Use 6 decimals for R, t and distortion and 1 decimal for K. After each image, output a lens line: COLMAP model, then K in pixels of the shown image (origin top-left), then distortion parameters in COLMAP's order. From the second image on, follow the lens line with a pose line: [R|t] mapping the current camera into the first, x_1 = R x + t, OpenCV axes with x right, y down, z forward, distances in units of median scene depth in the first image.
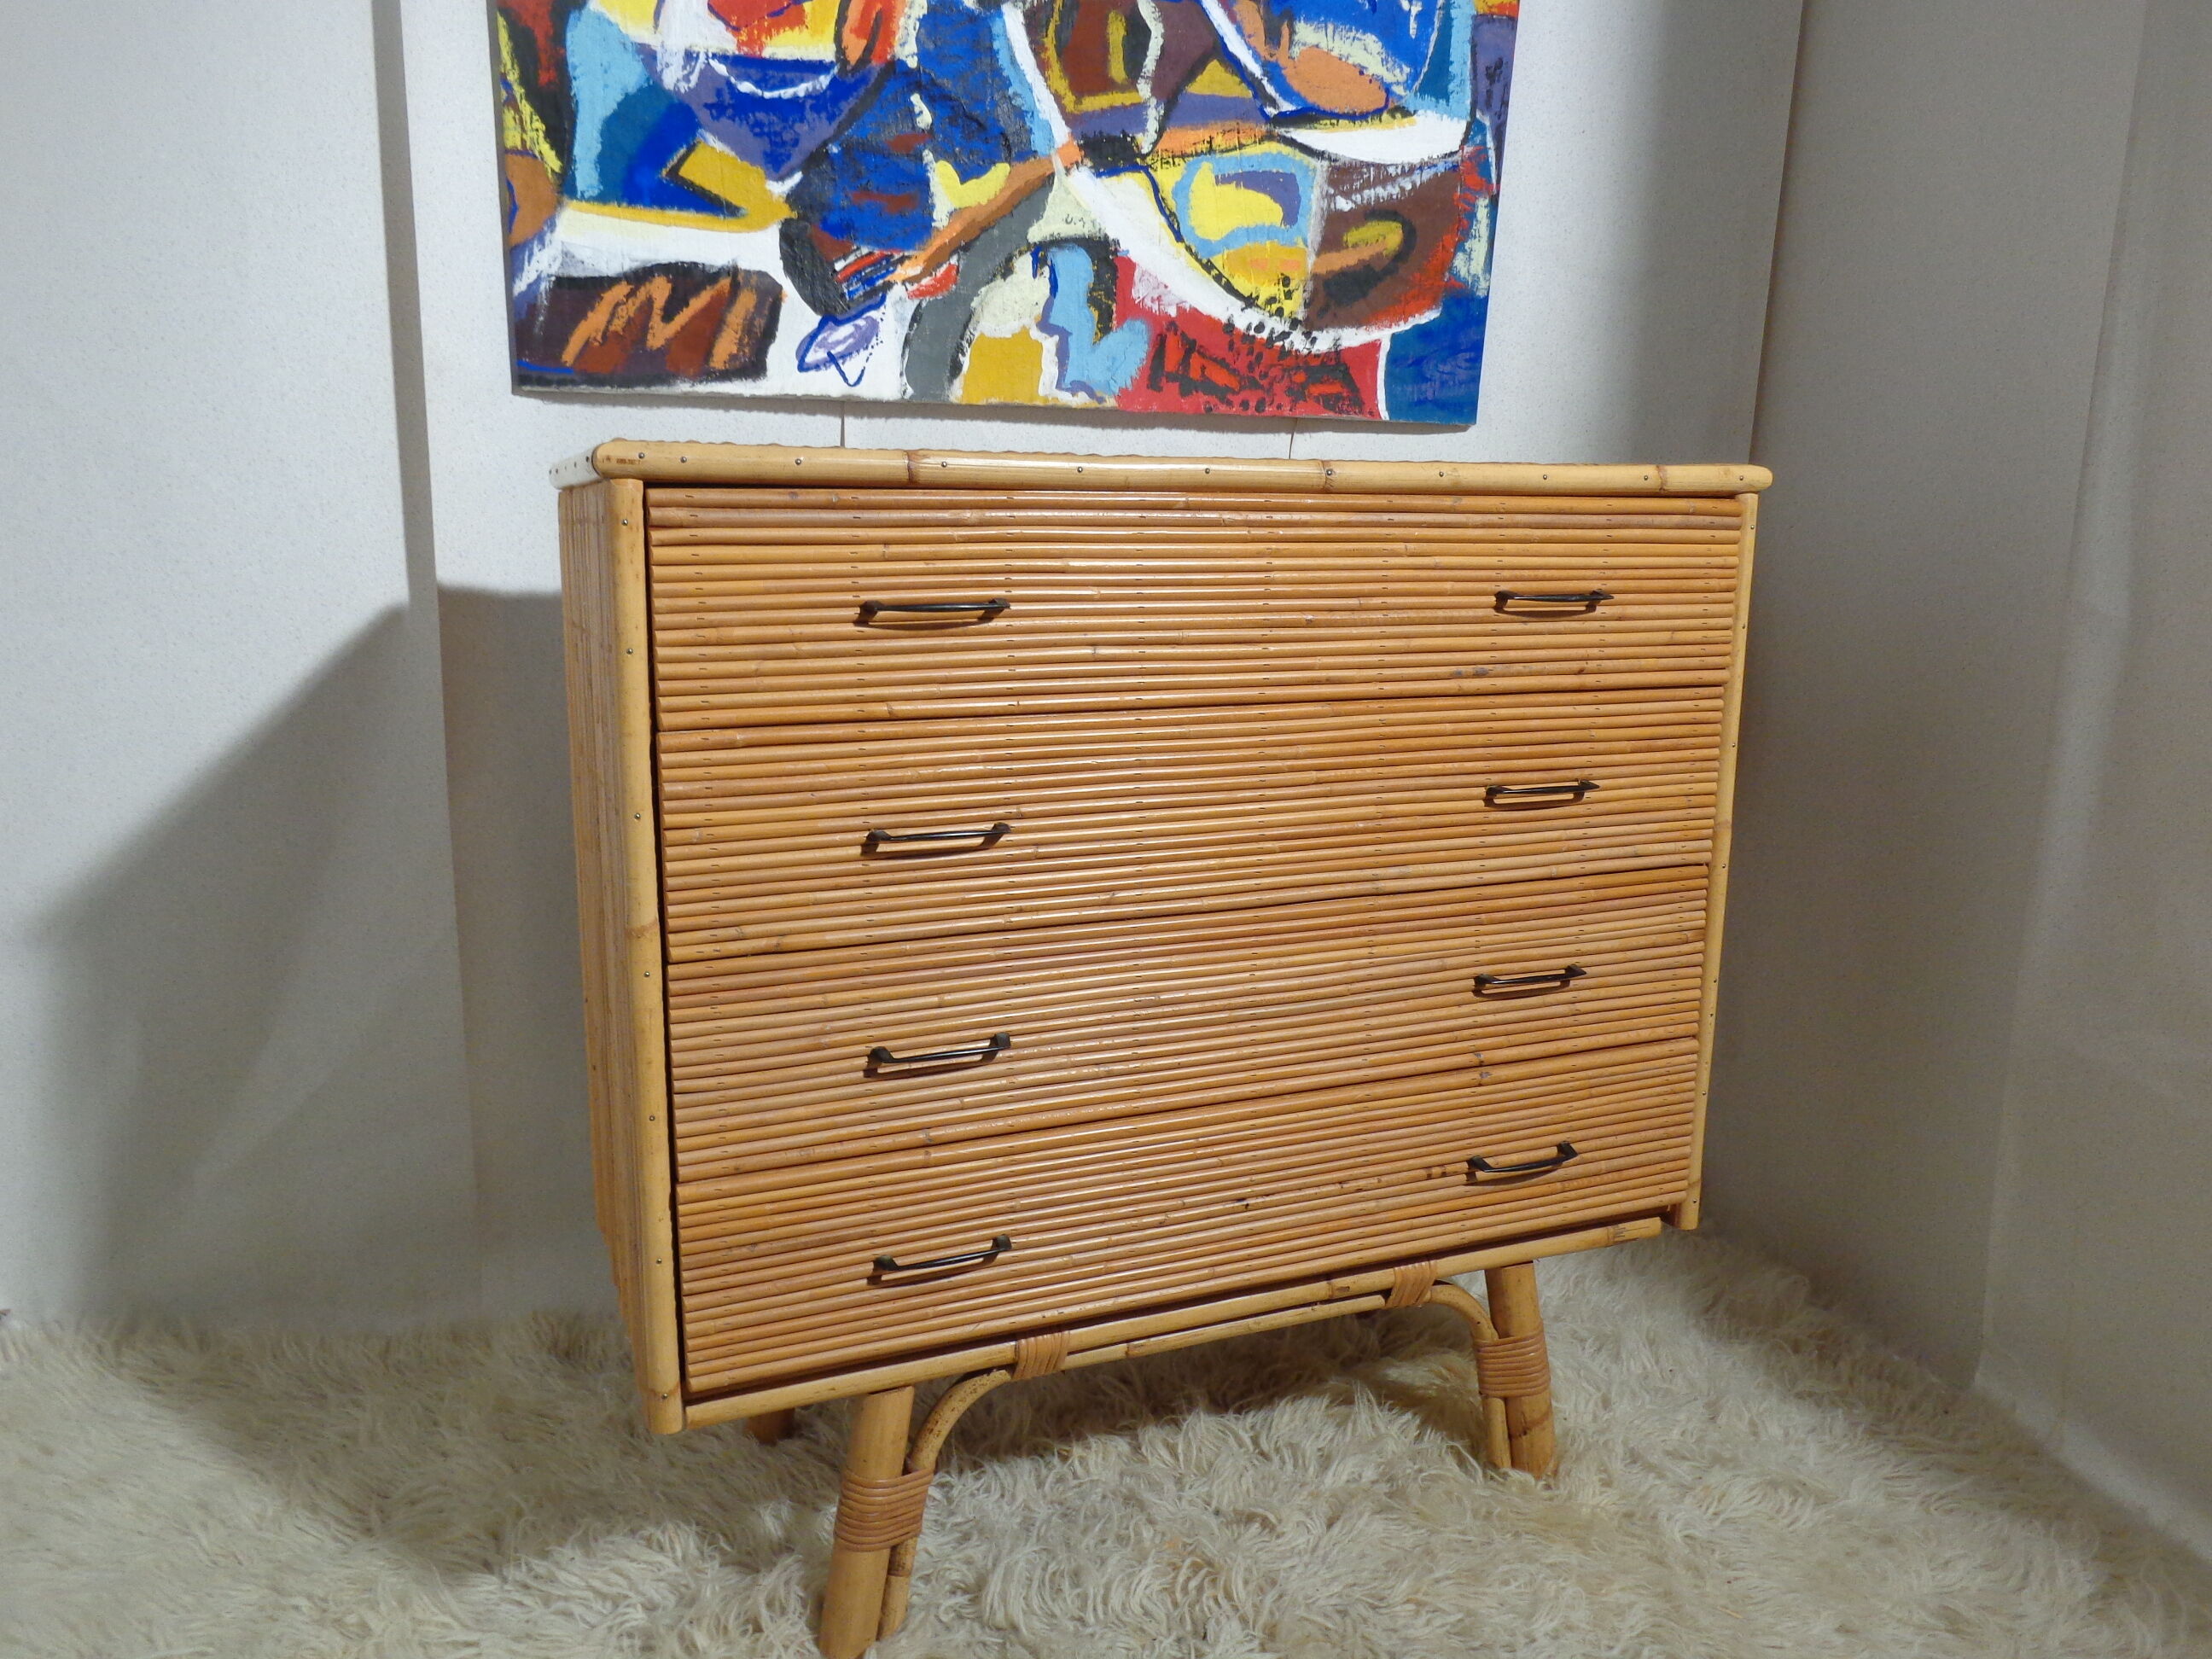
lens RADIAL K [[1654.4, 0, 1100.7], [0, 1654.4, 820.7], [0, 0, 1]] dist [-0.011109, 0.009401]
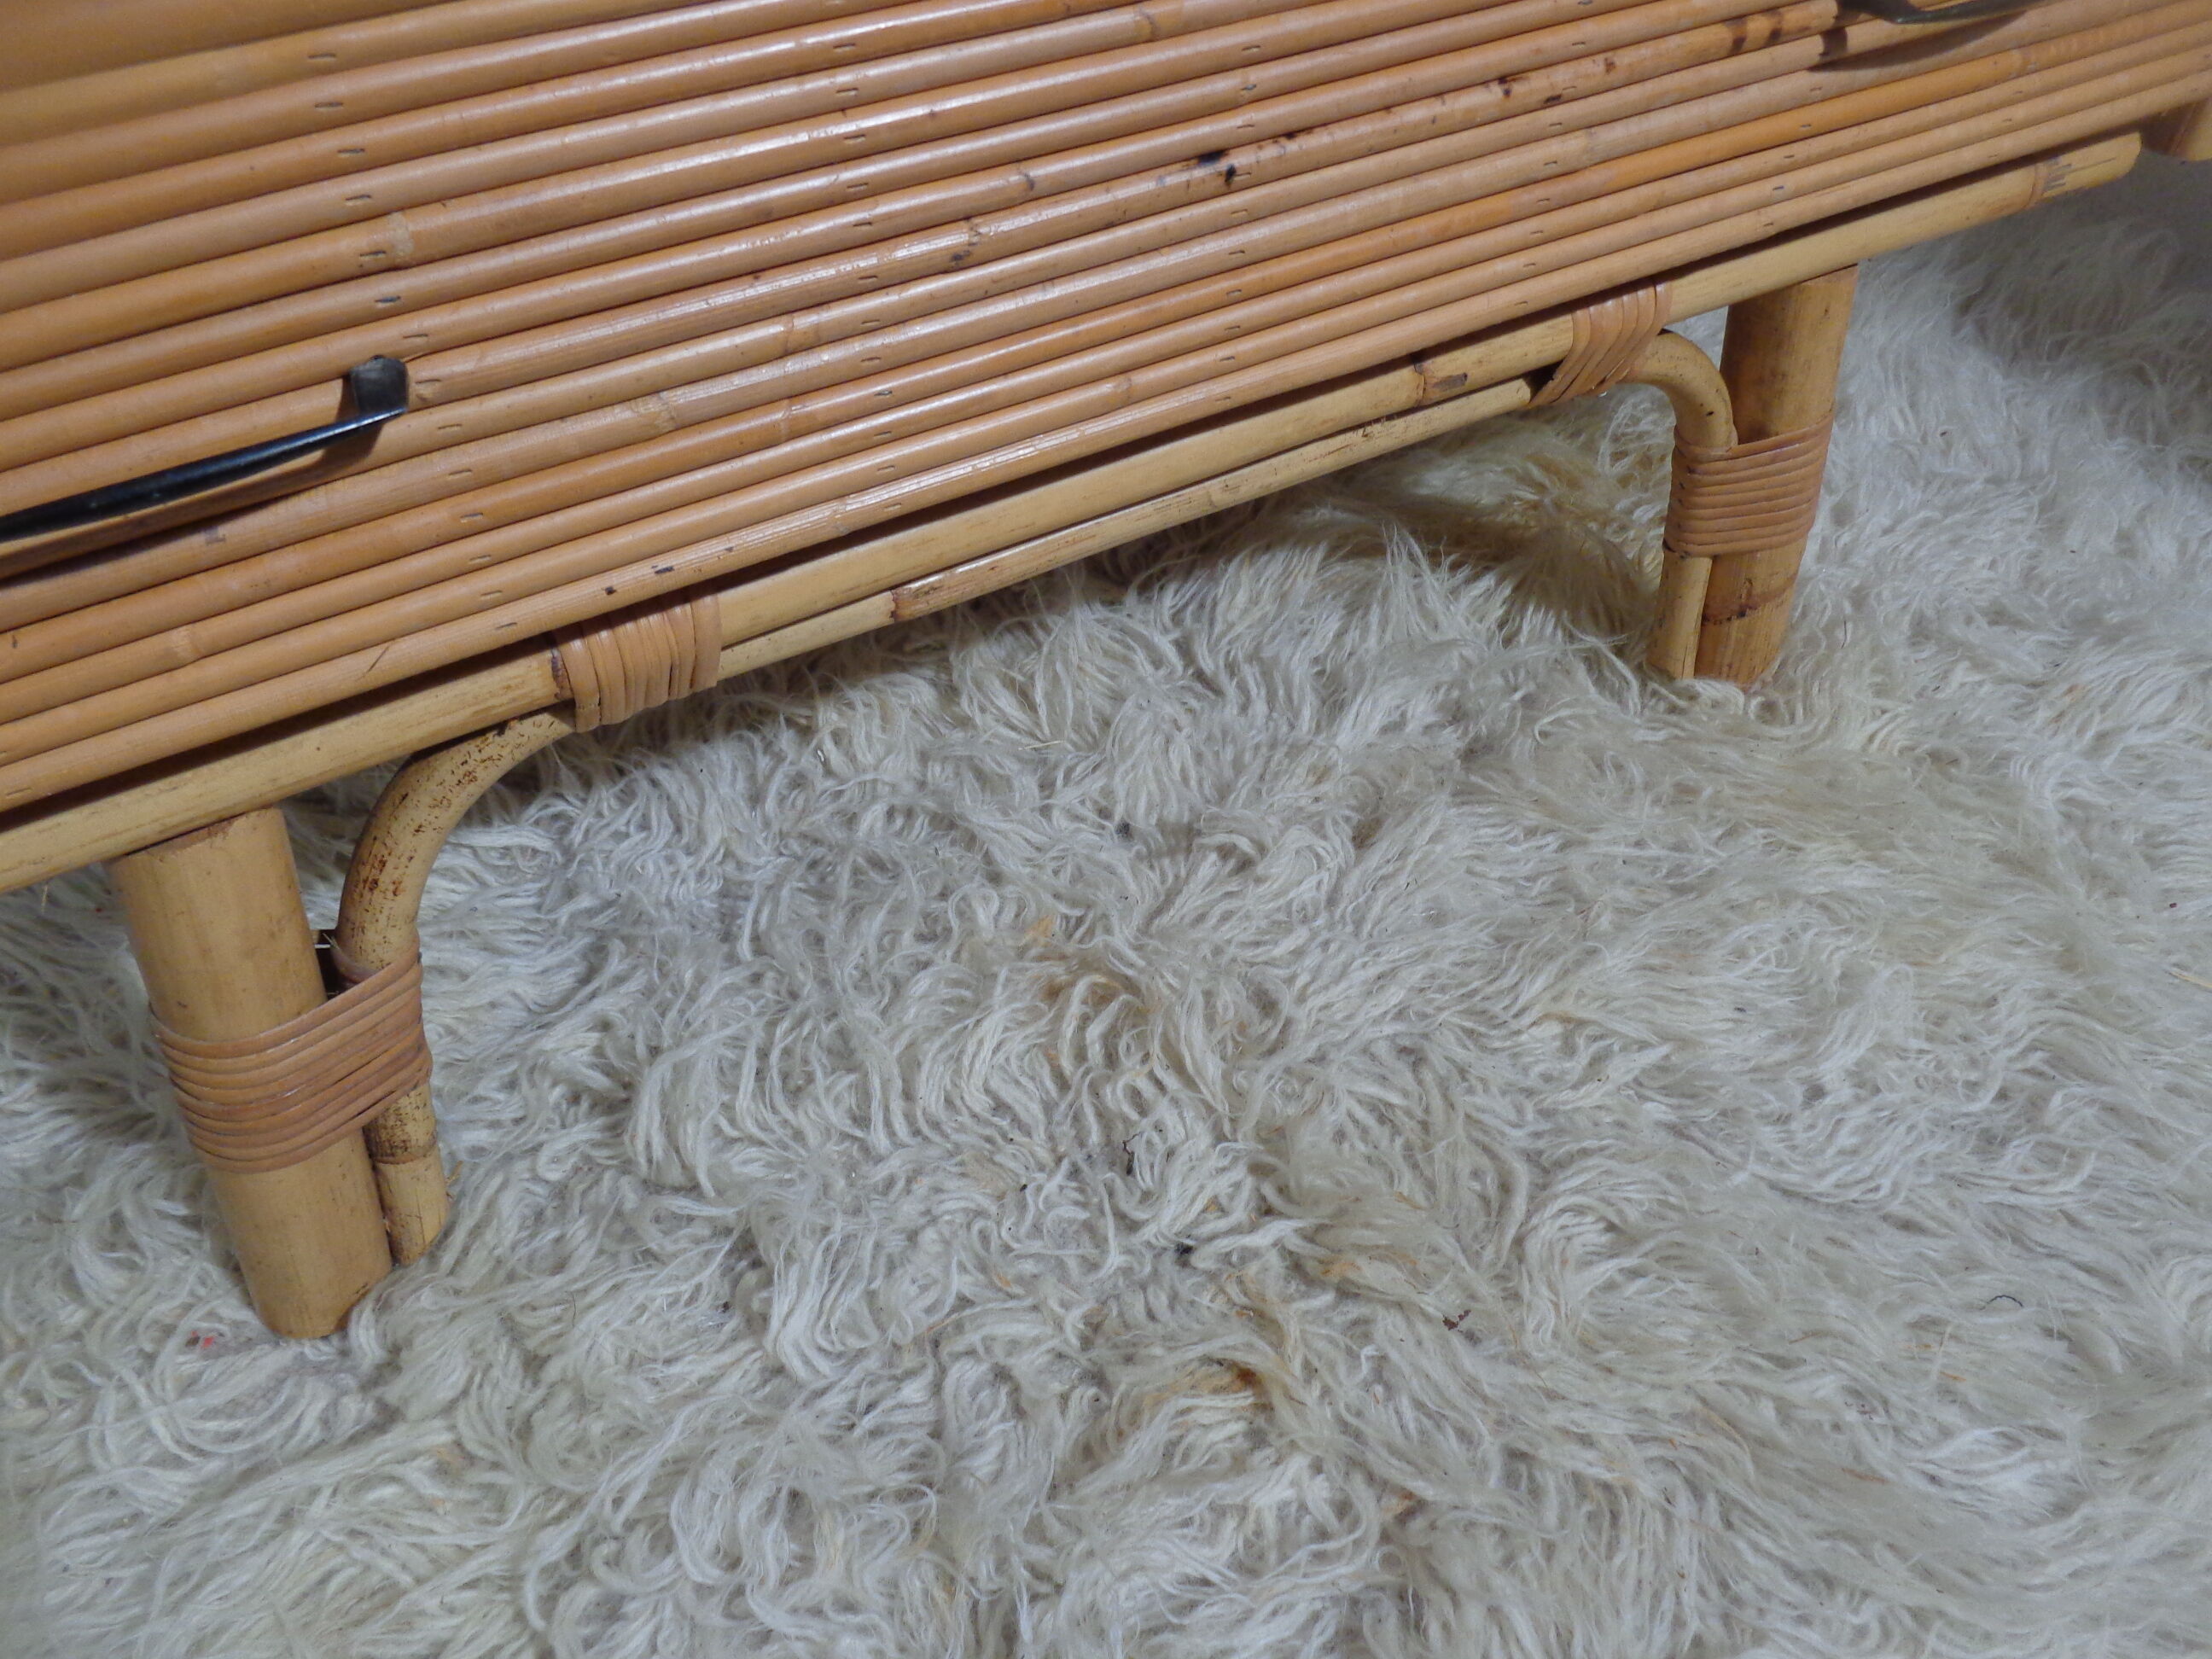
lens RADIAL K [[1654.4, 0, 1116.6], [0, 1654.4, 832.5], [0, 0, 1]] dist [-0.011109, 0.009401]
pose [[0.990722, -0.101923, 0.089895, 0.022430], [0.030102, 0.809612, 0.586193, 0.126004], [-0.132527, -0.578048, 0.805169, 0.571074]]
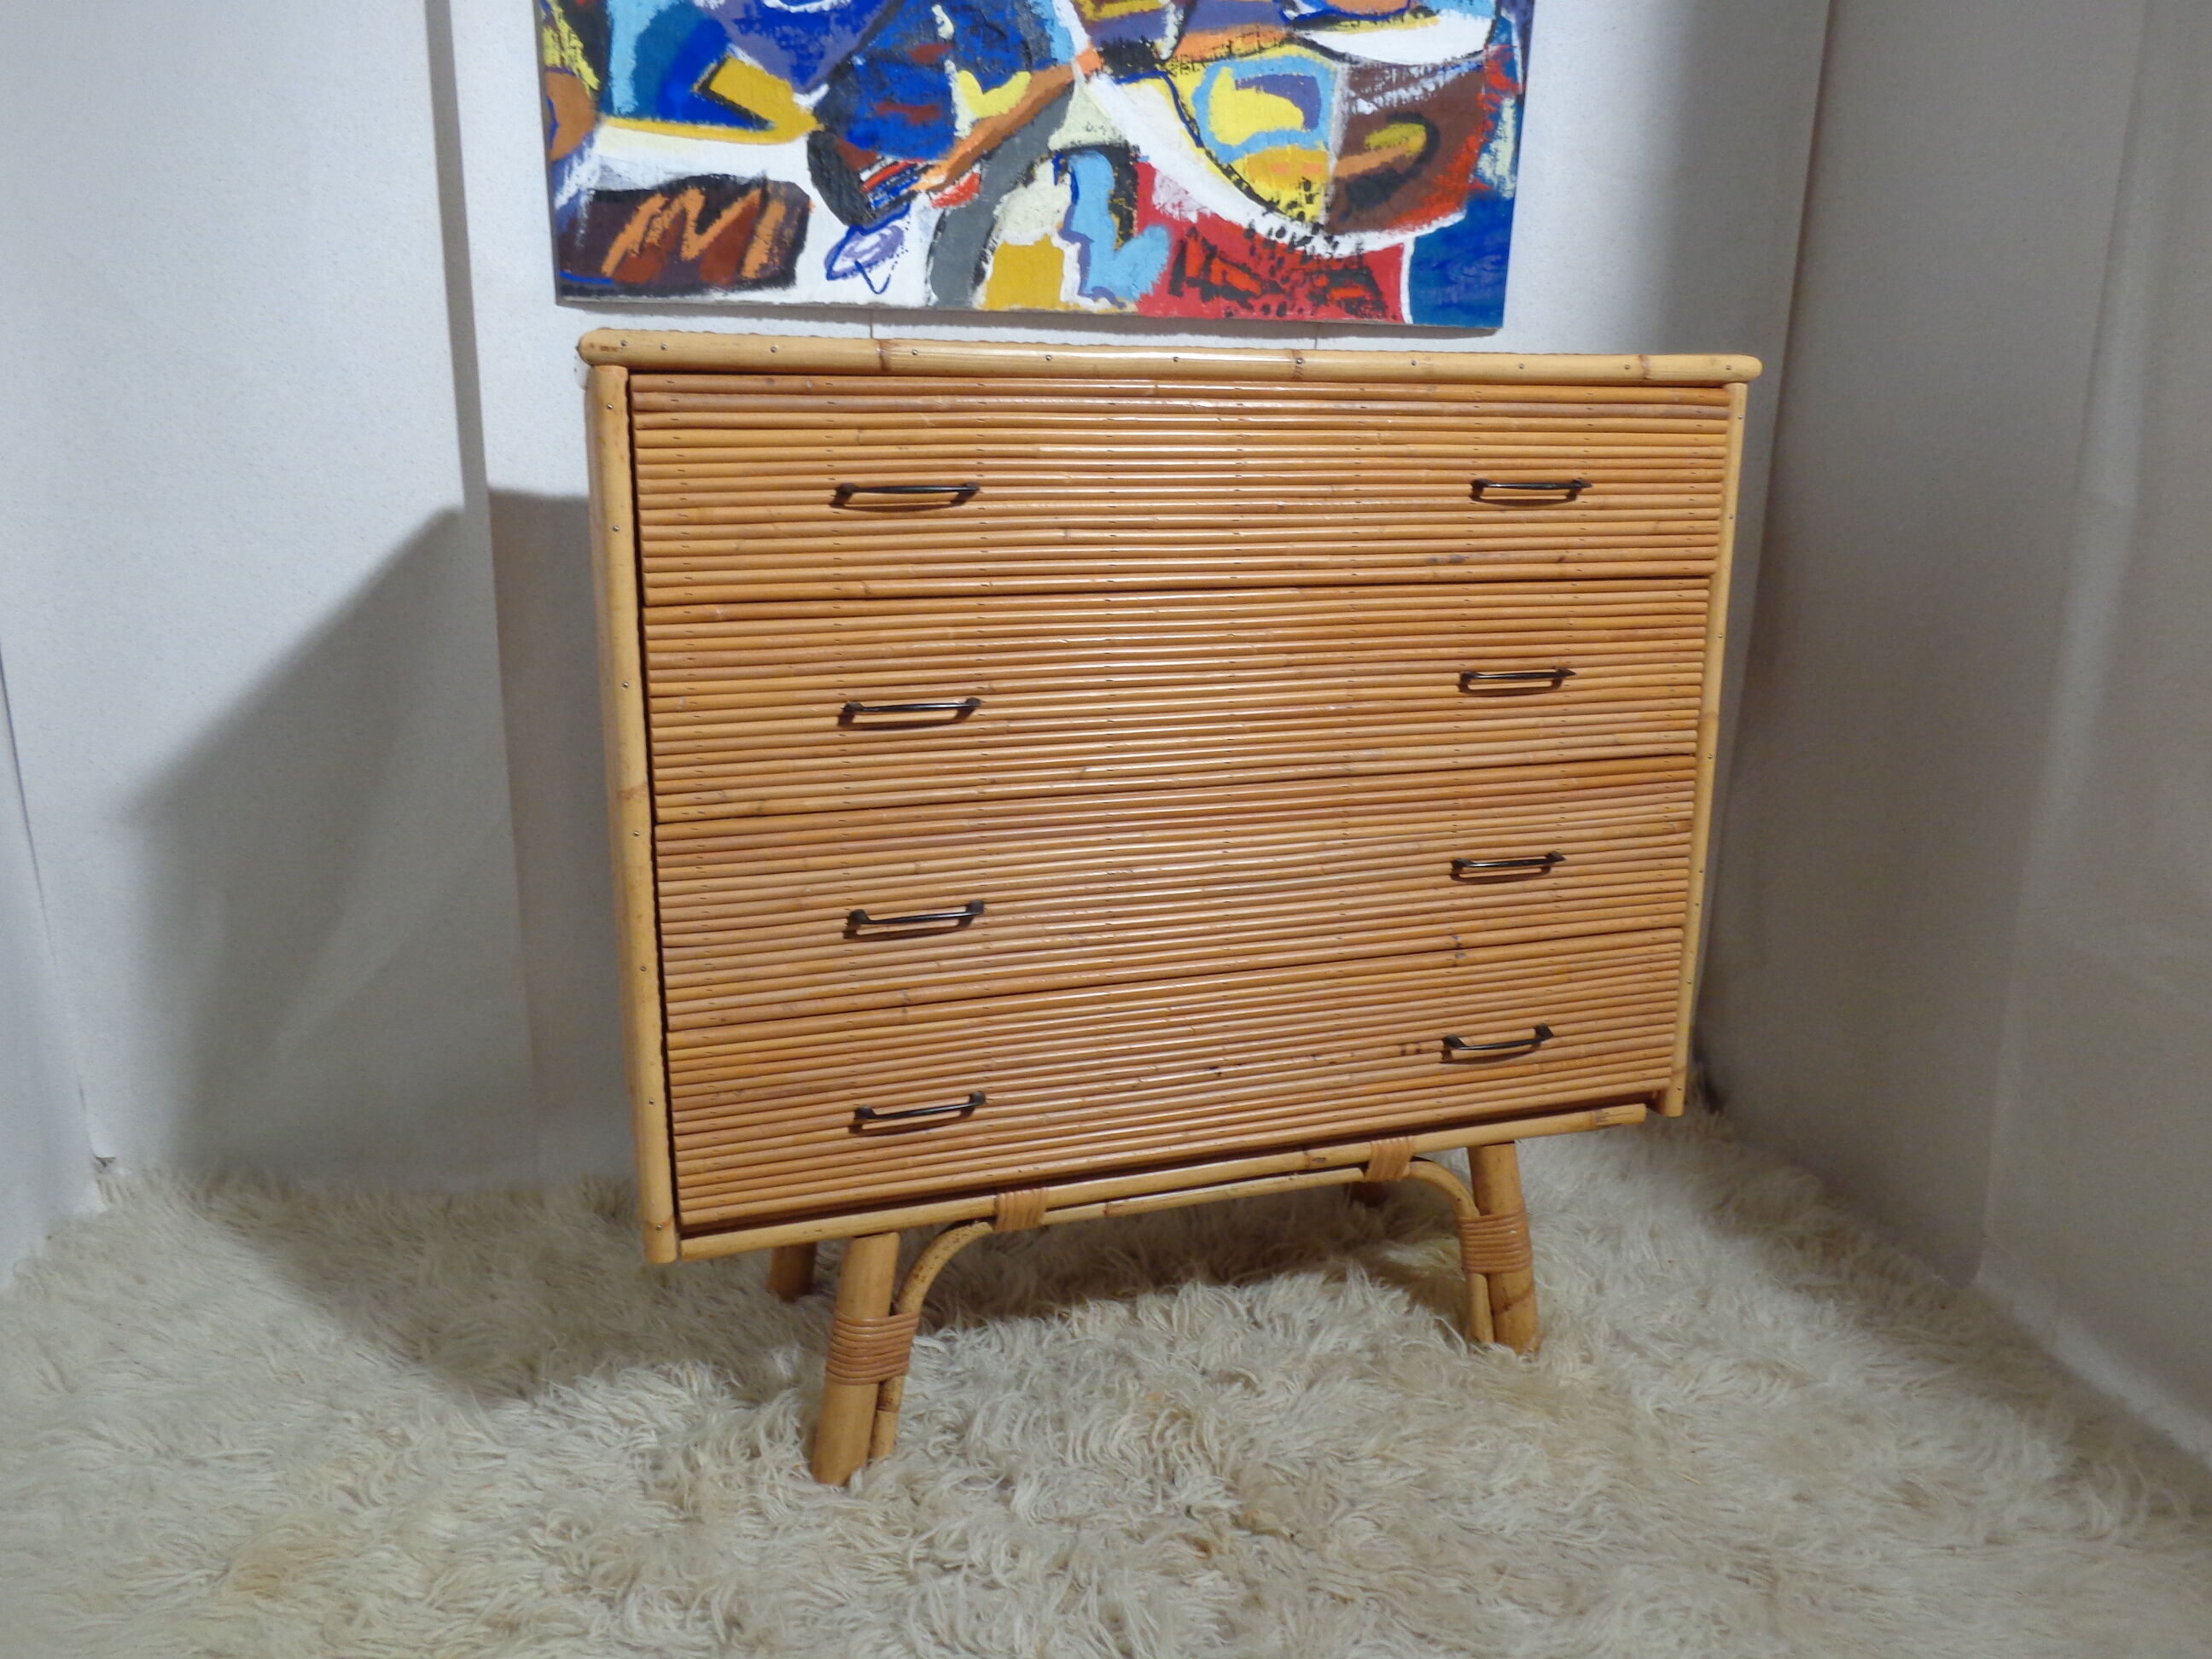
lens RADIAL K [[1654.4, 0, 1103.7], [0, 1654.4, 816.8], [0, 0, 1]] dist [-0.011109, 0.009401]
pose [[0.997002, 0.011222, -0.076559, 0.078344], [-0.008733, 0.999425, 0.032765, 0.031474], [0.076883, -0.031998, 0.996527, -0.033556]]
